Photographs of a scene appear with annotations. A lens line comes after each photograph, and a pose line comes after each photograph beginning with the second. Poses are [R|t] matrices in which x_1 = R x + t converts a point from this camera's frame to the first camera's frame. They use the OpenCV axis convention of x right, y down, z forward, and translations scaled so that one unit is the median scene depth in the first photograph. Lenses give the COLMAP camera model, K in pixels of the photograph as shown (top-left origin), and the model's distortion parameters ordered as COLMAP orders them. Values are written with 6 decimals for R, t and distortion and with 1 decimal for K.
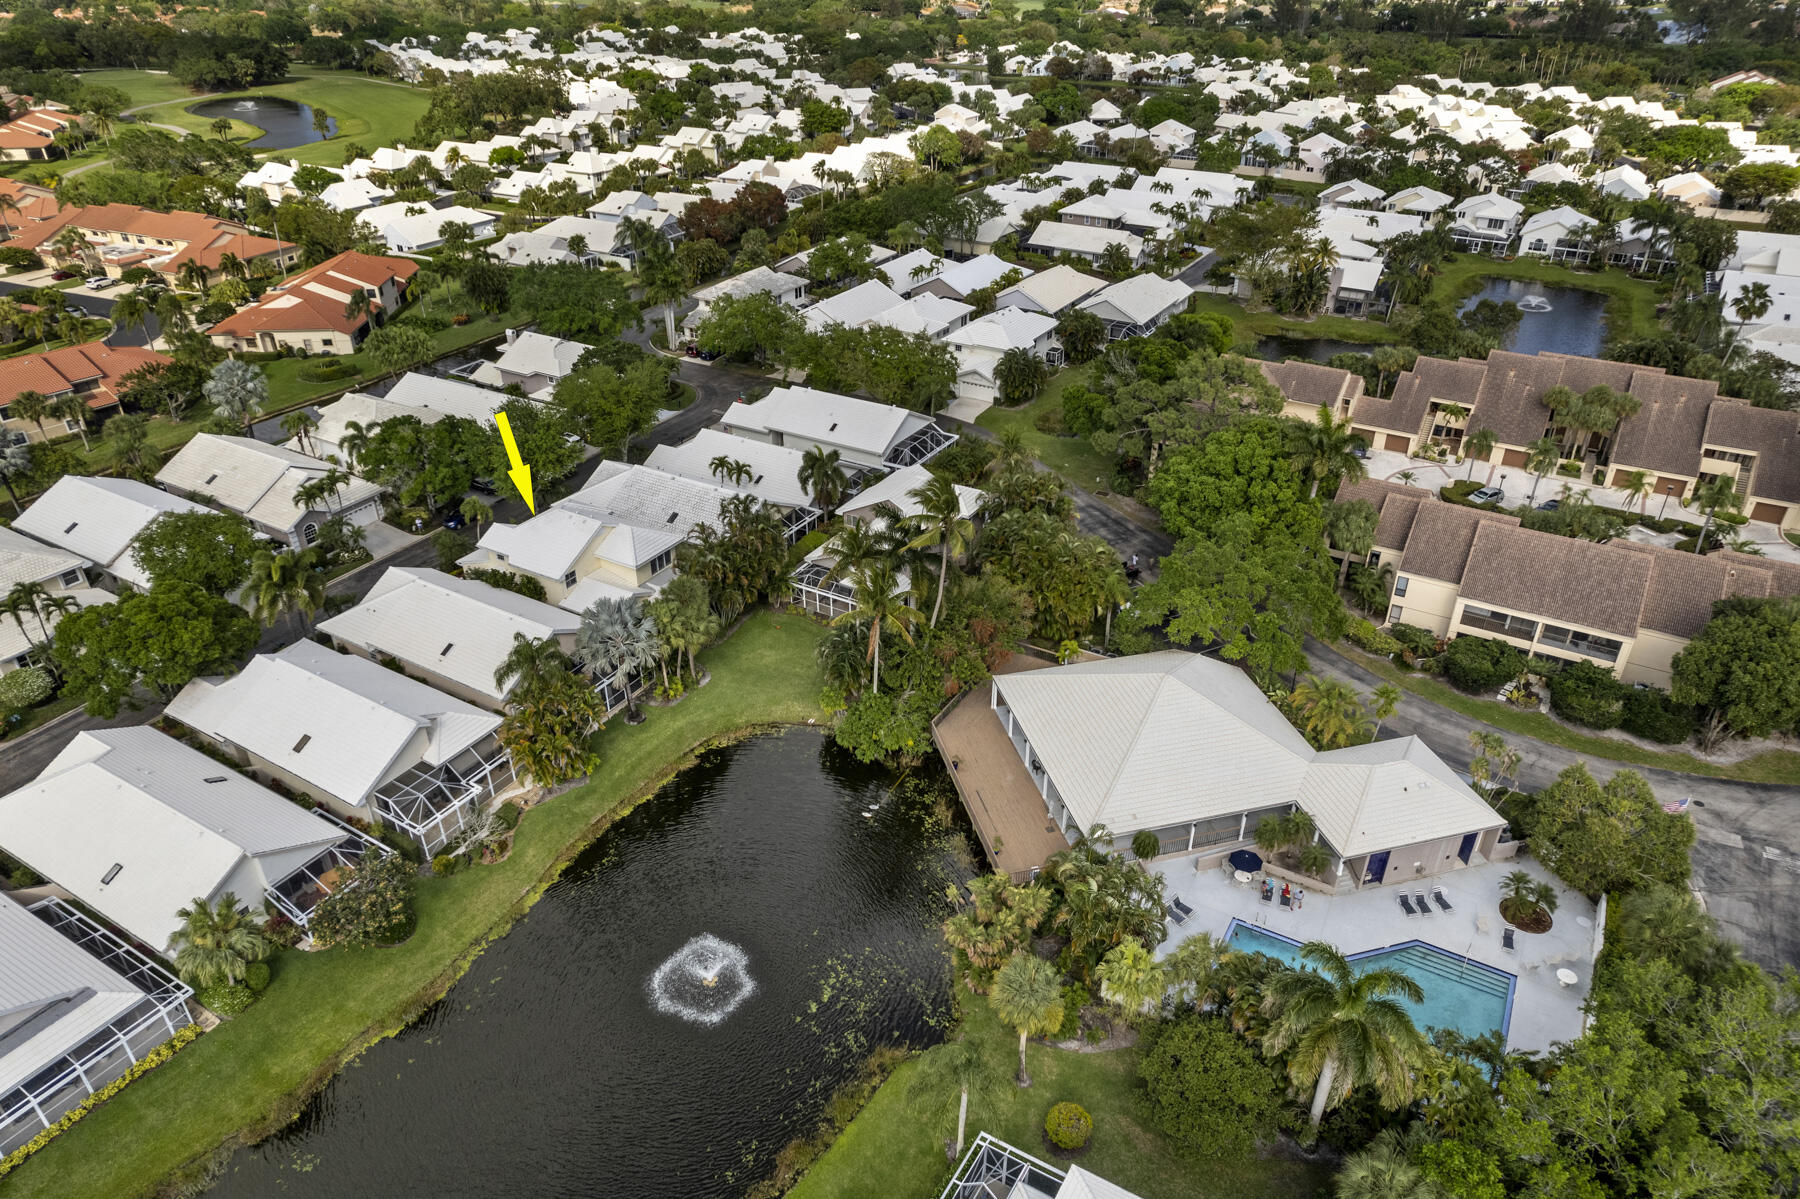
lens RADIAL K [[1169.2, 0, 900.0], [0, 1169.2, 599.5], [0, 0, 1]] dist [-0.079740, 0.098784]
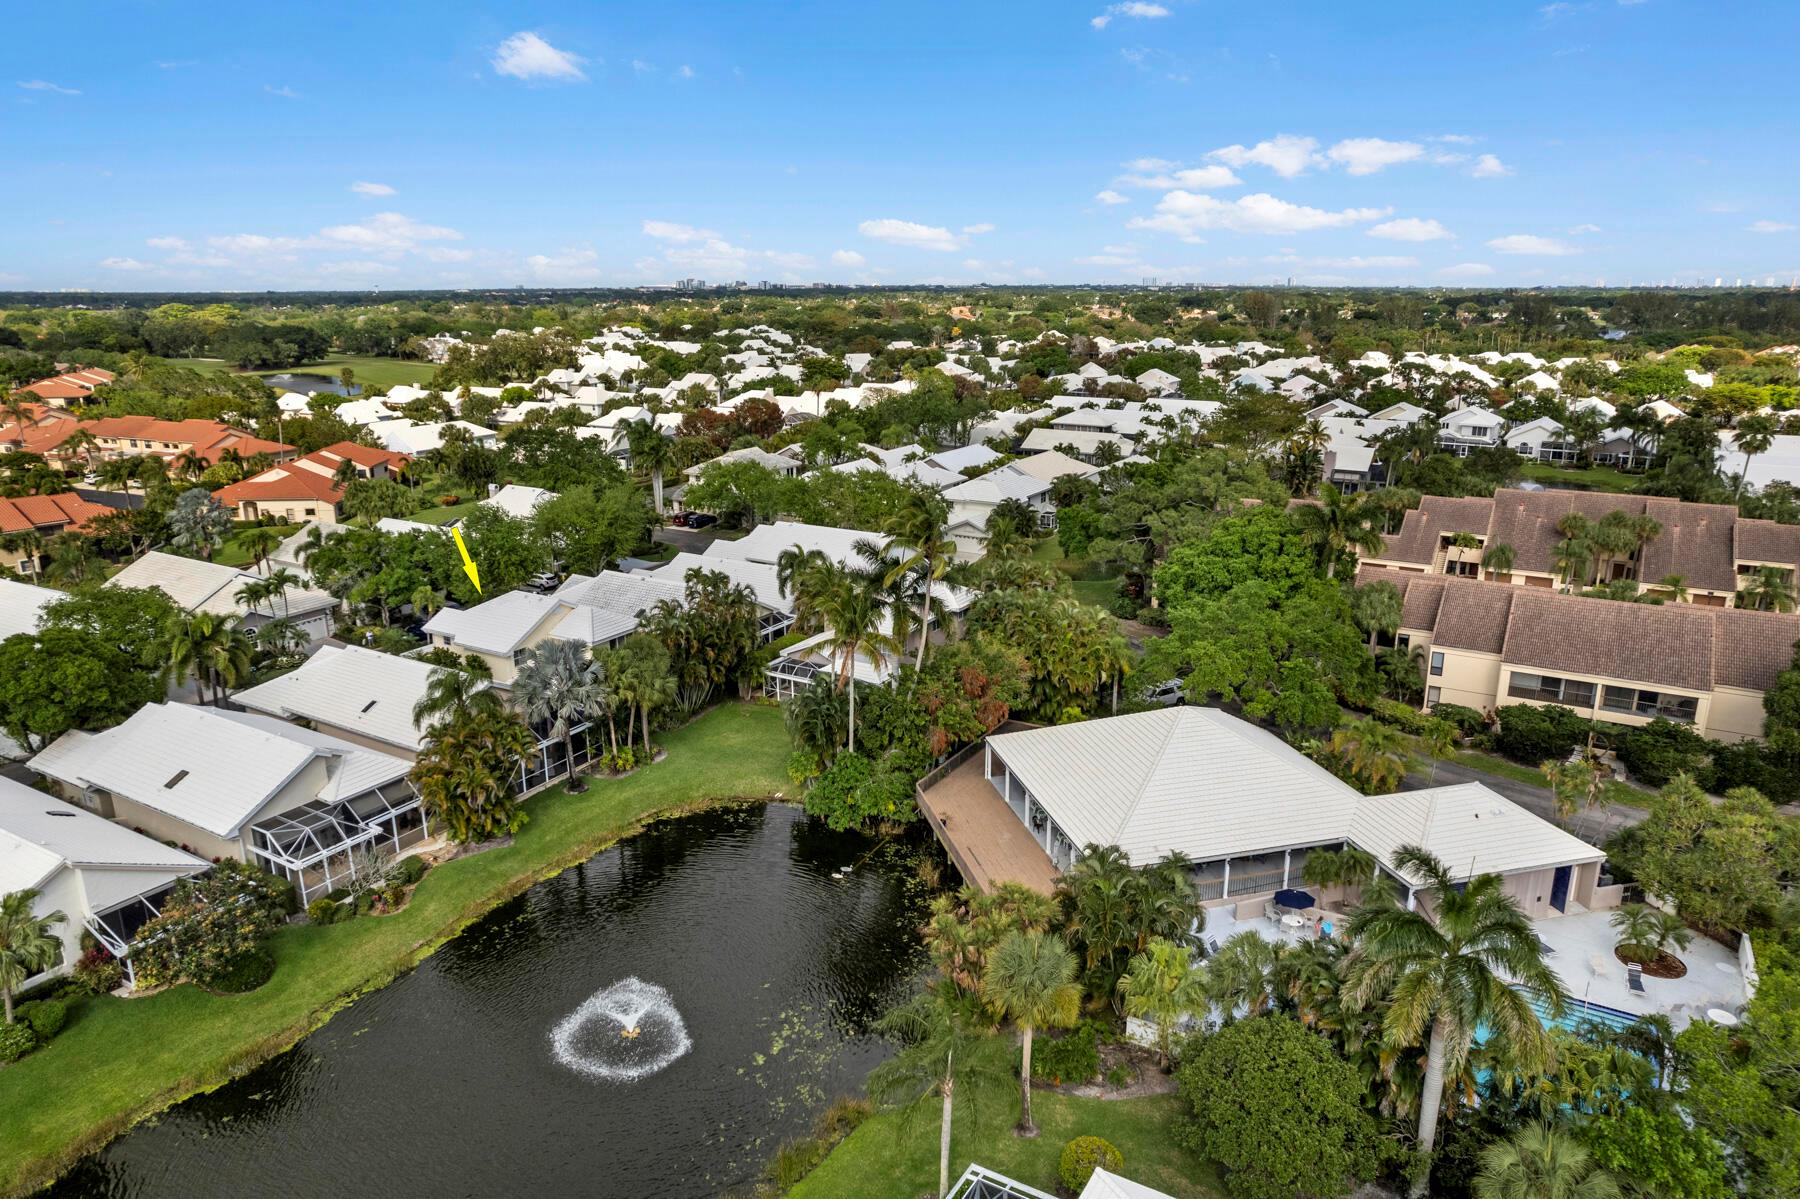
lens RADIAL K [[1169.2, 0, 900.0], [0, 1169.2, 599.5], [0, 0, 1]] dist [-0.079740, 0.098784]
pose [[0.999995, -0.002516, -0.001933, 0.013091], [0.001950, 0.967930, -0.251214, 0.143111], [0.002503, 0.251209, 0.967930, 0.095797]]
